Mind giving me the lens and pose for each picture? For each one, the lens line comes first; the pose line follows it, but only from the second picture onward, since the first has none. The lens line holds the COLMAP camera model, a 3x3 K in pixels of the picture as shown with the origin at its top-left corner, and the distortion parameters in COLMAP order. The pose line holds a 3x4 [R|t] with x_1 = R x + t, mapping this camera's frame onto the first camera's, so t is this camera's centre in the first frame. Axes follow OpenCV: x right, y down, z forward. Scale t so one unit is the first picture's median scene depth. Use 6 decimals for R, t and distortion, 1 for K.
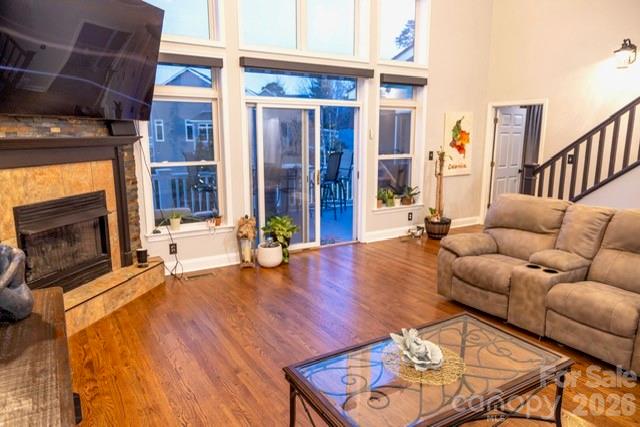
lens RADIAL K [[434.2, 0, 320.0], [0, 434.2, 213.5], [0, 0, 1]] dist [0.004182, 0.000553]
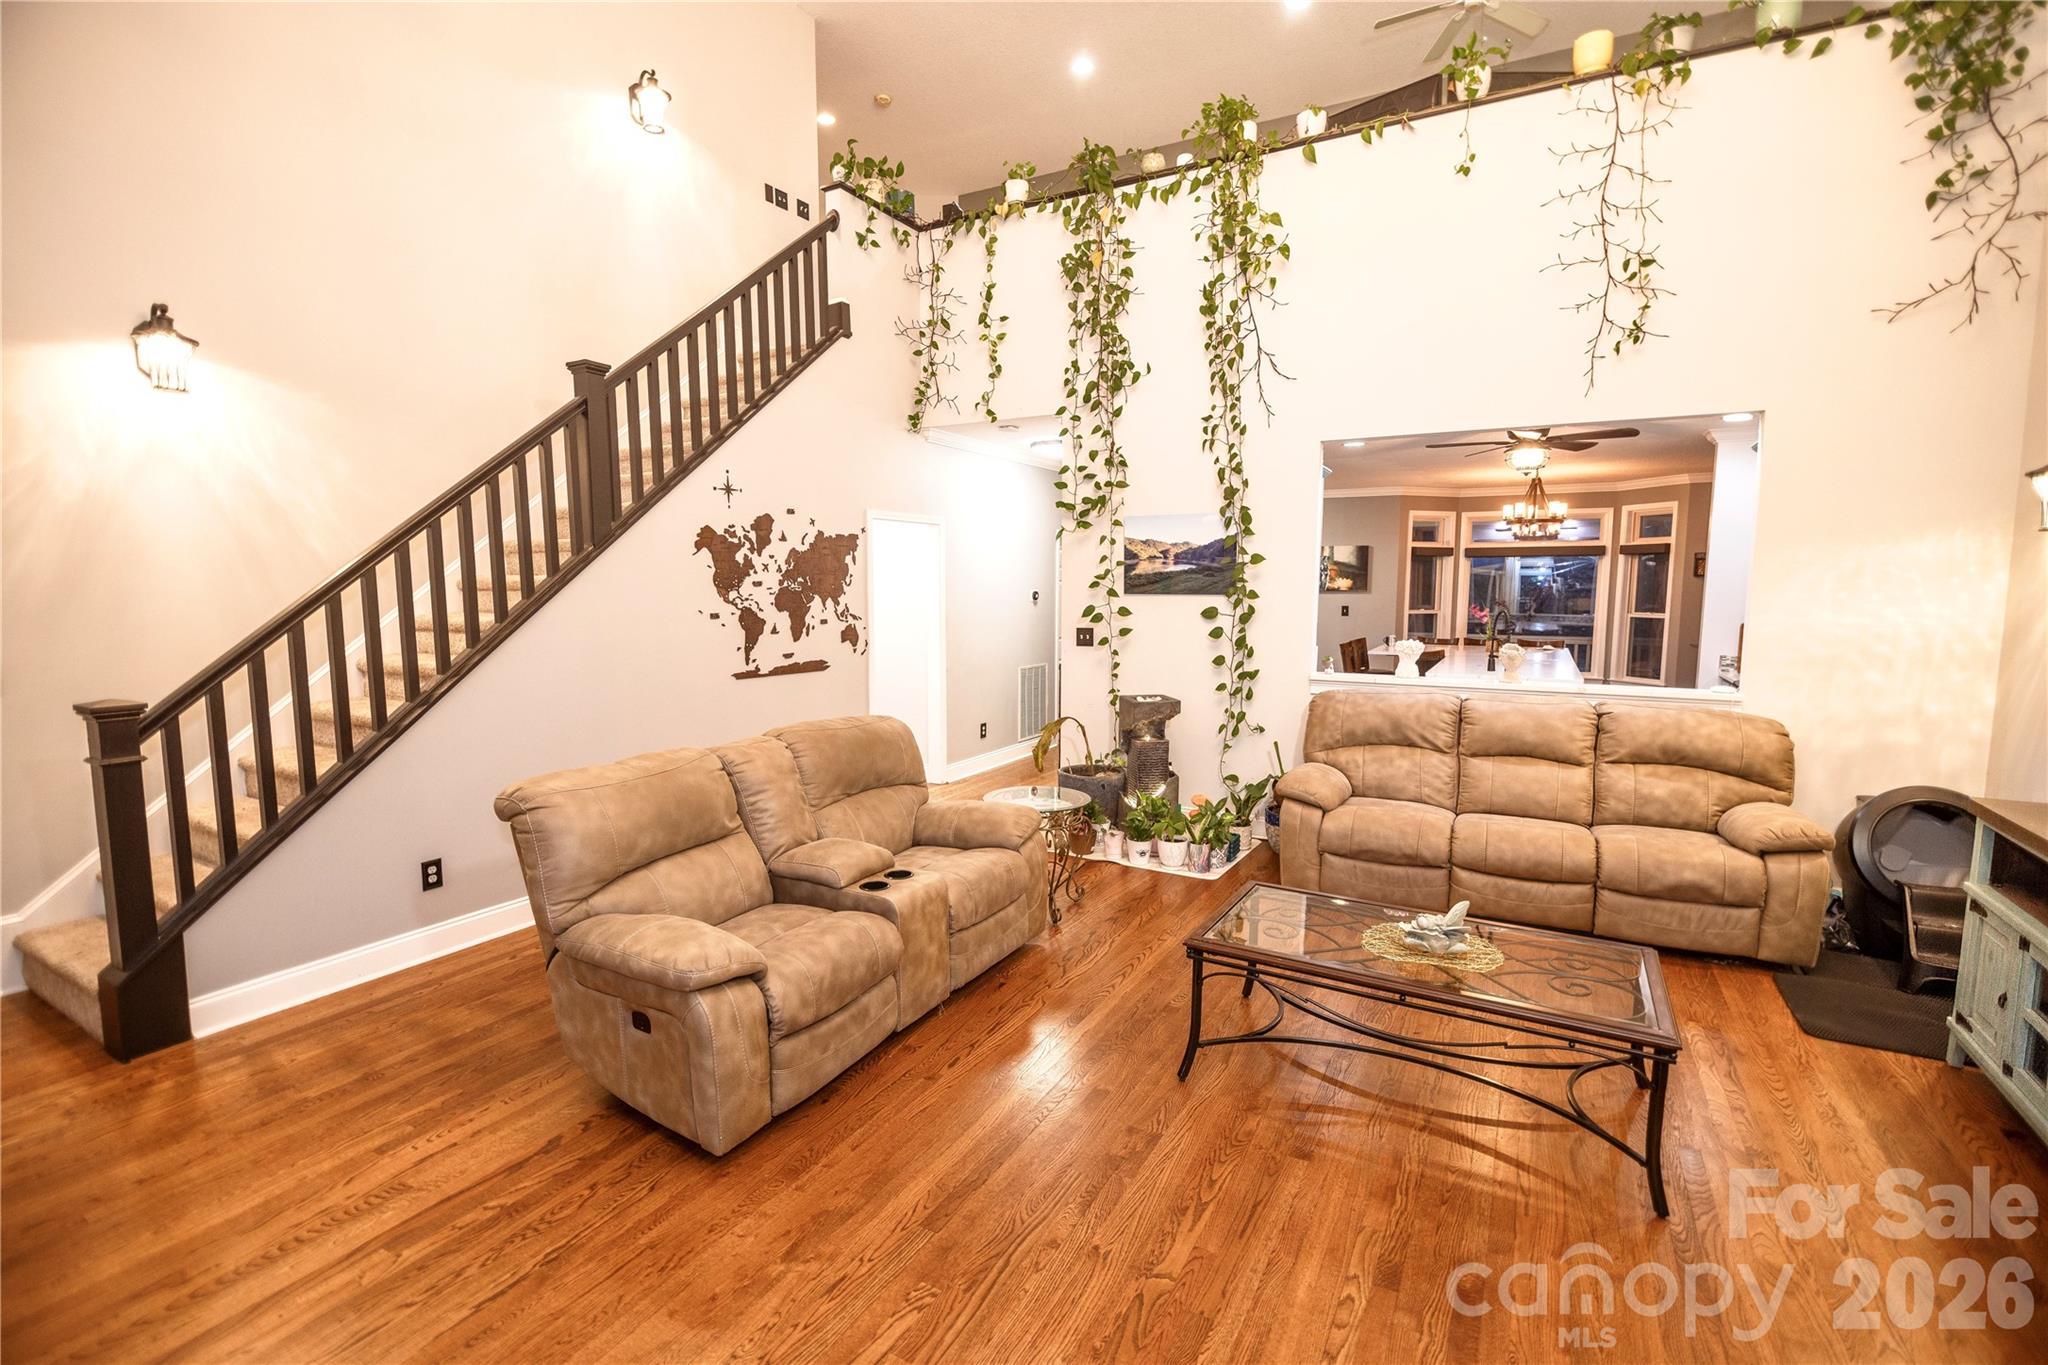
lens RADIAL K [[886.9, 0, 1024.0], [0, 886.9, 682.5], [0, 0, 1]] dist [-0.000306, -0.000029]
pose [[-0.478582, -0.097620, 0.872600, -0.269893], [0.164567, 0.966217, 0.198350, -0.181654], [-0.862483, 0.238528, -0.446349, 0.988079]]
